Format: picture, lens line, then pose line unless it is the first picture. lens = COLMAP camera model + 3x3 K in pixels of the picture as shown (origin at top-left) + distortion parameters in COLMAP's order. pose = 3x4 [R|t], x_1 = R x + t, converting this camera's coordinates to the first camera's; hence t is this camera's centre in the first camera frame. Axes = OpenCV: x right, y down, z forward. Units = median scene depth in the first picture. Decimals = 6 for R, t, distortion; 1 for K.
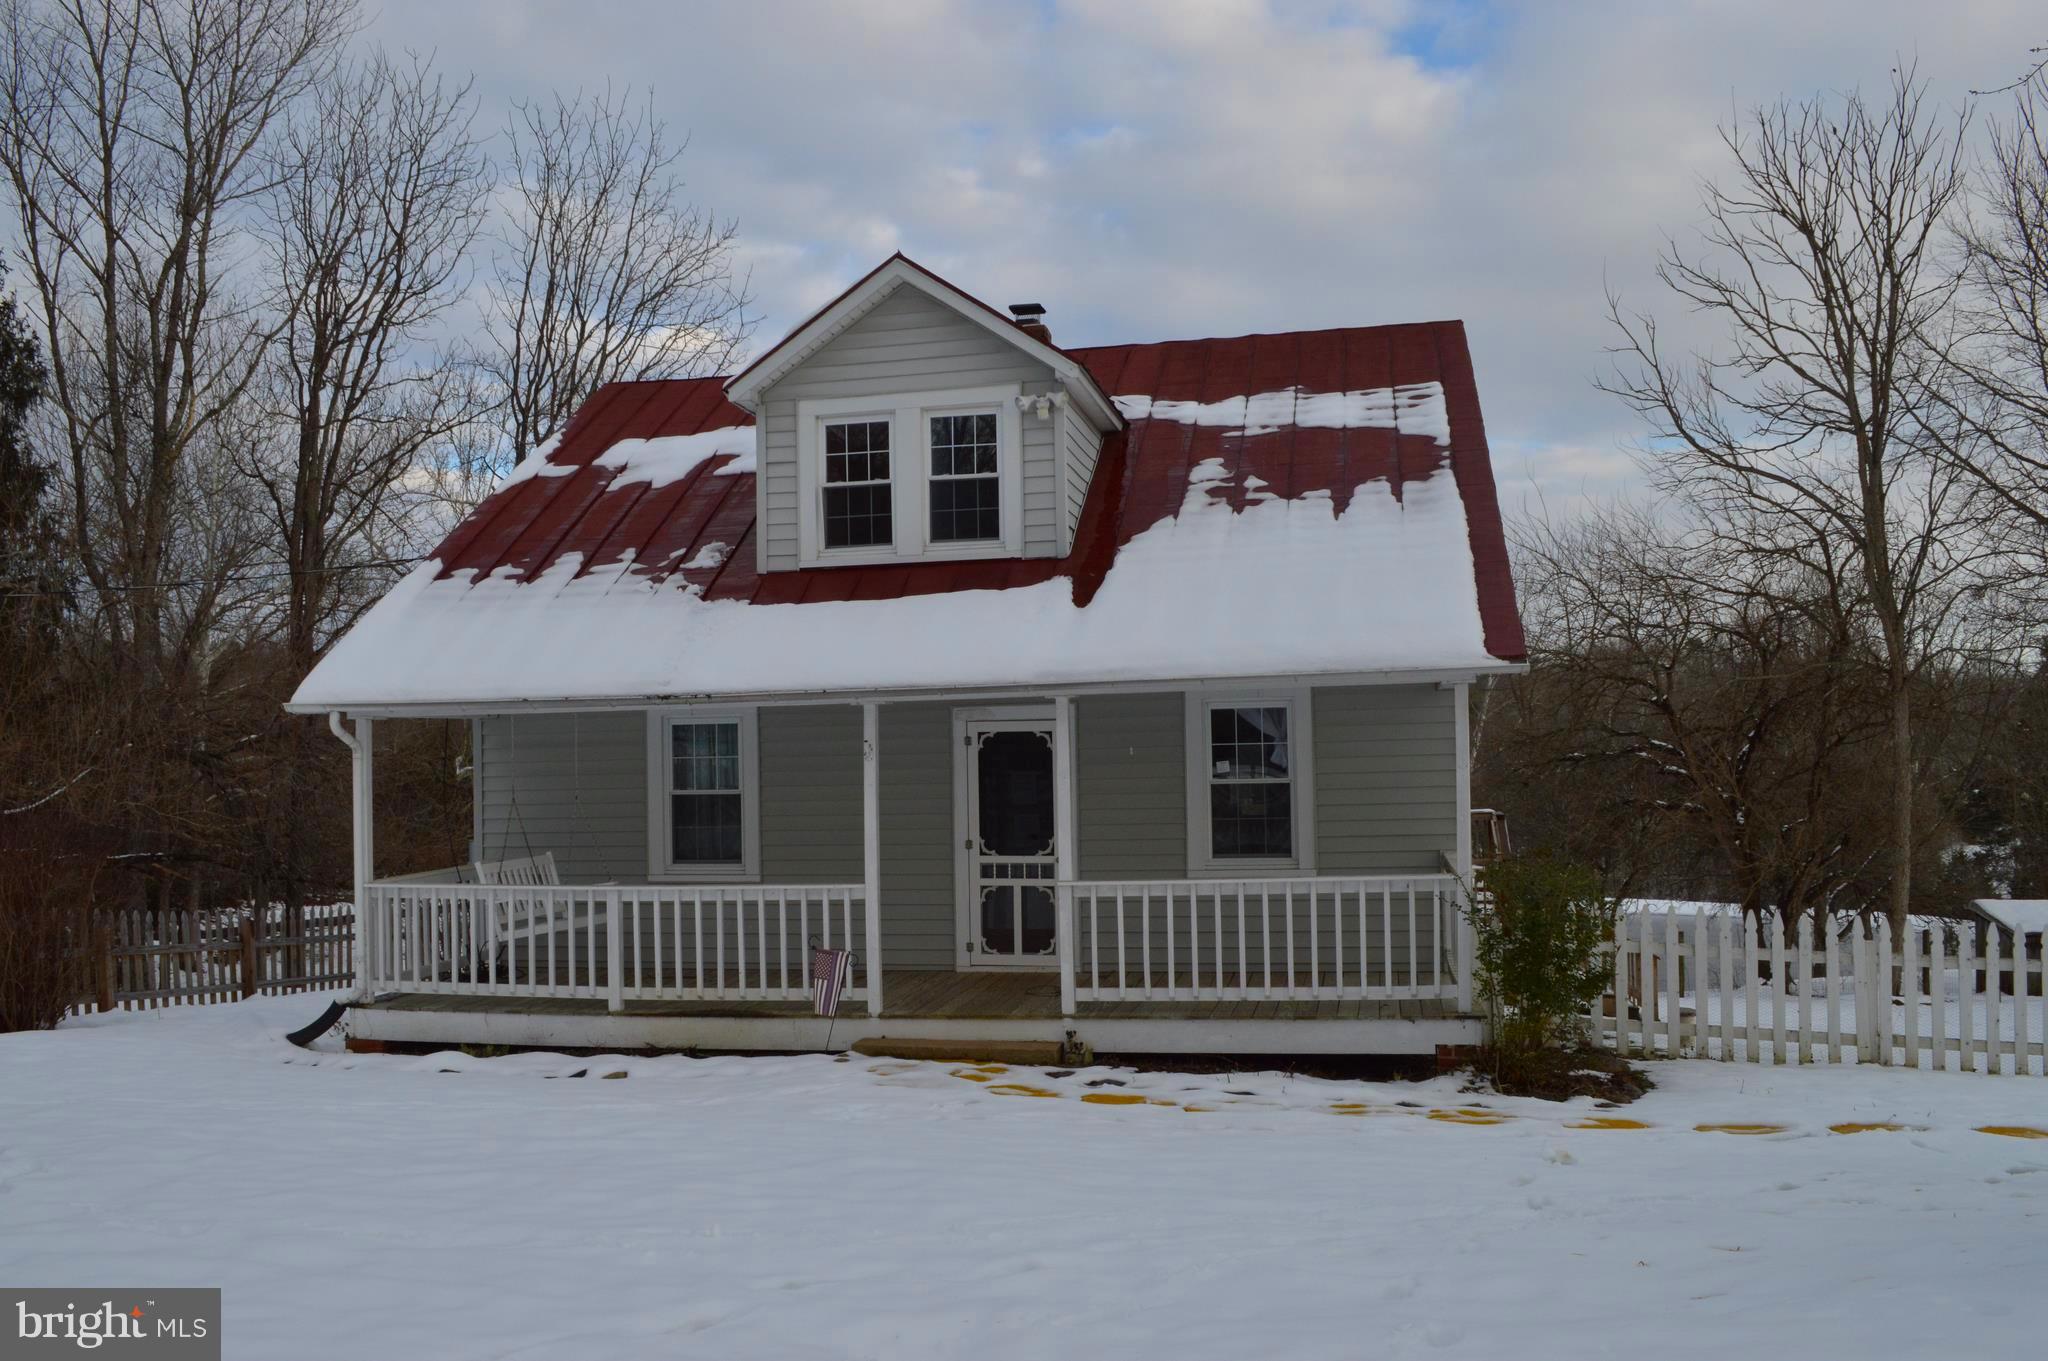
lens RADIAL K [[1769.8, 0, 1020.8], [0, 1769.8, 676.1], [0, 0, 1]] dist [-0.088839, 0.012396]
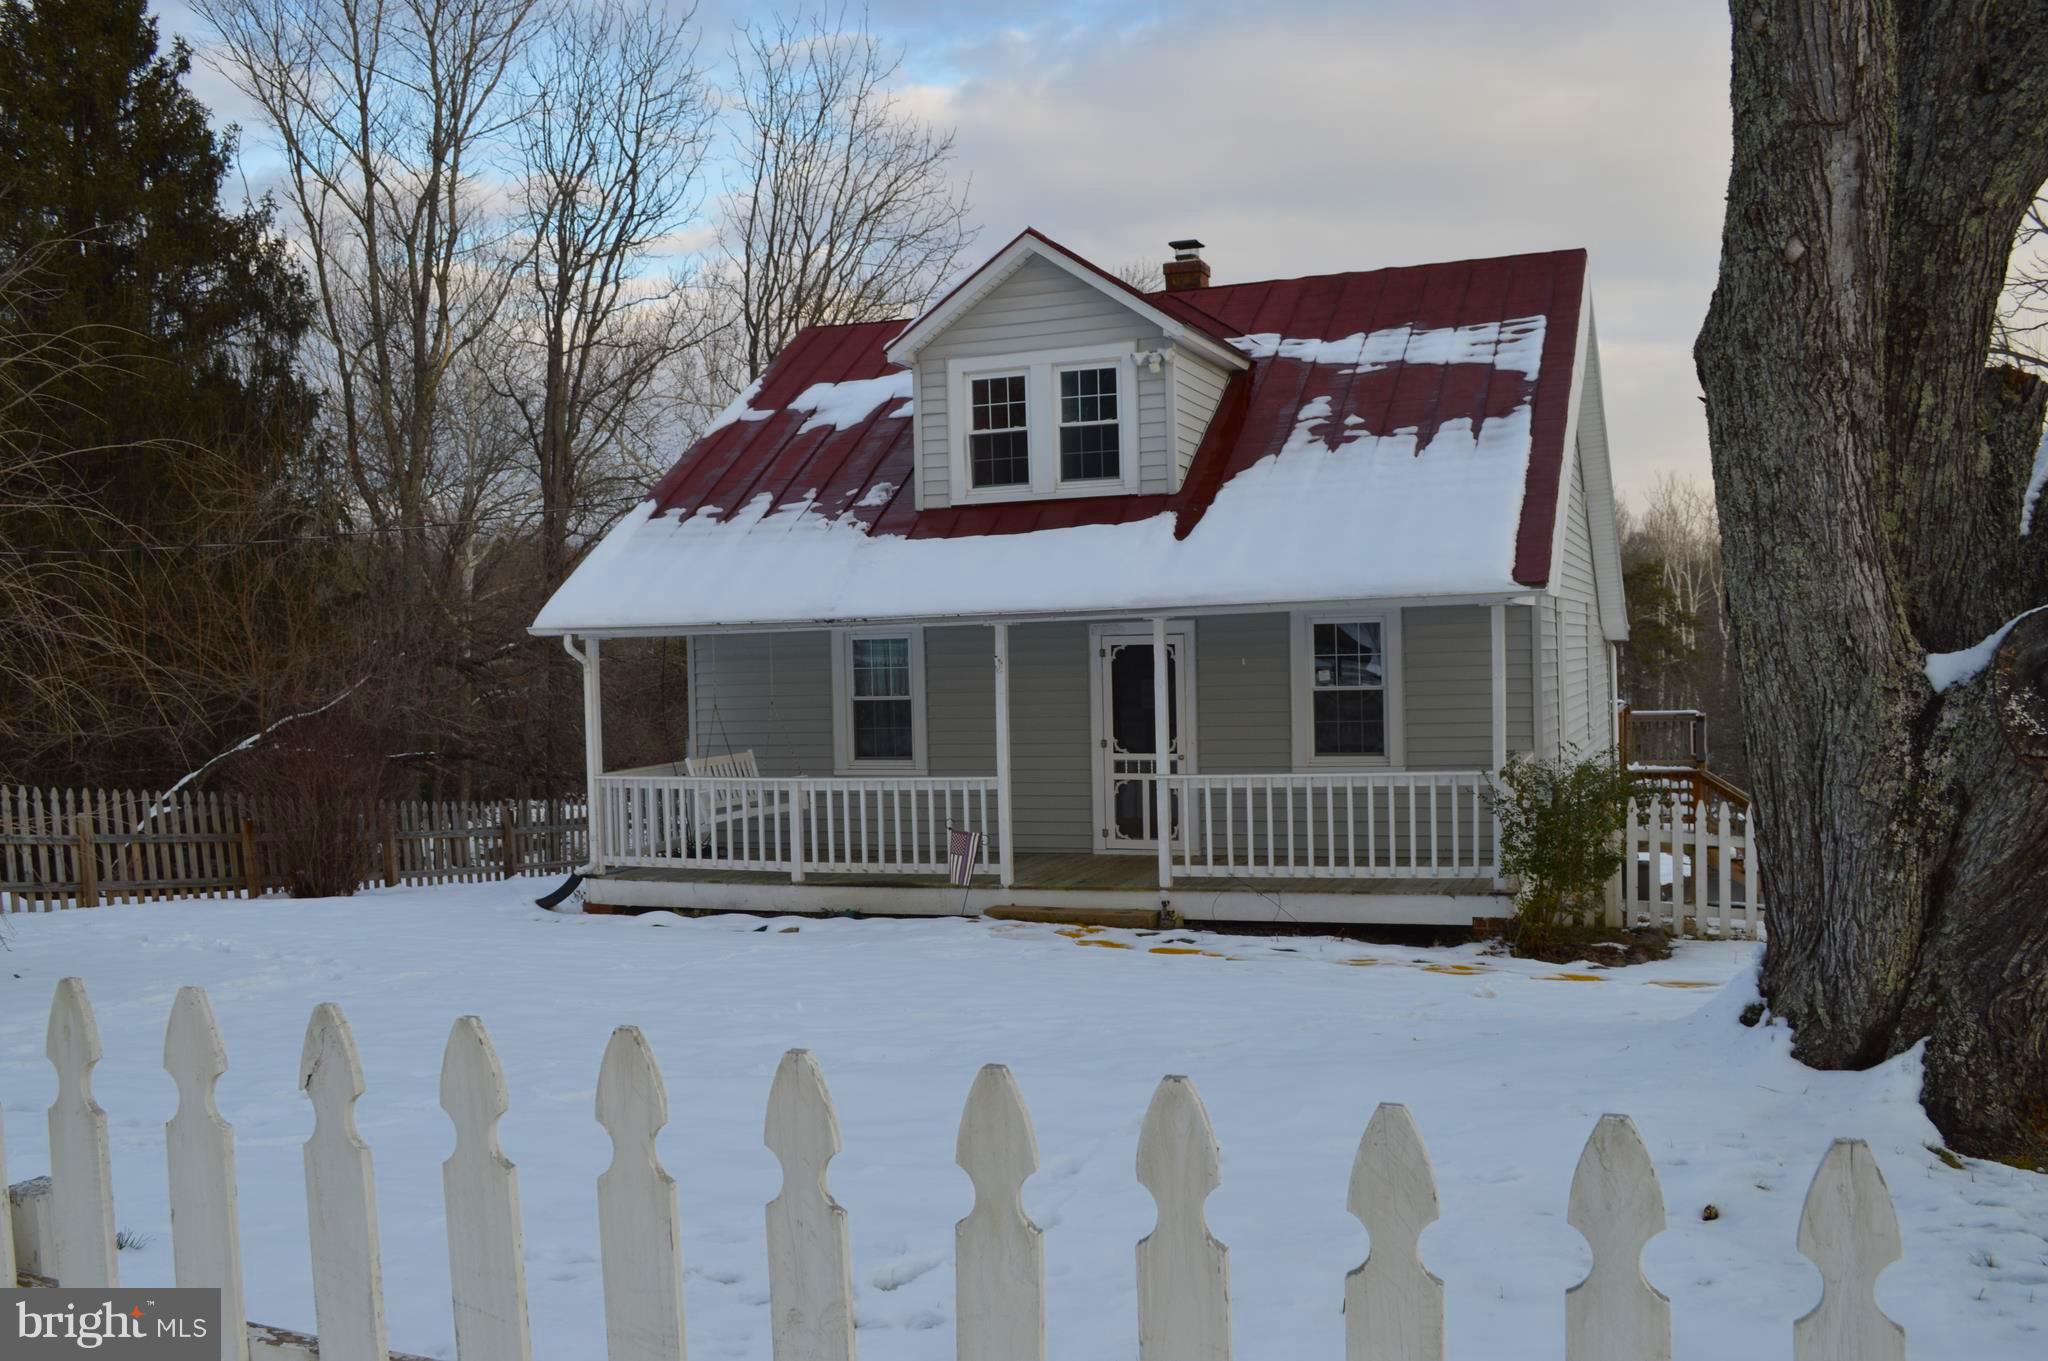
lens RADIAL K [[2009.0, 0, 1025.2], [0, 2009.0, 685.5], [0, 0, 1]] dist [-0.093432, 0.000000]
pose [[0.985579, -0.002725, -0.169197, 0.140624], [0.013988, 0.997760, 0.065412, -0.027990], [0.168639, -0.066835, 0.983409, -0.284457]]
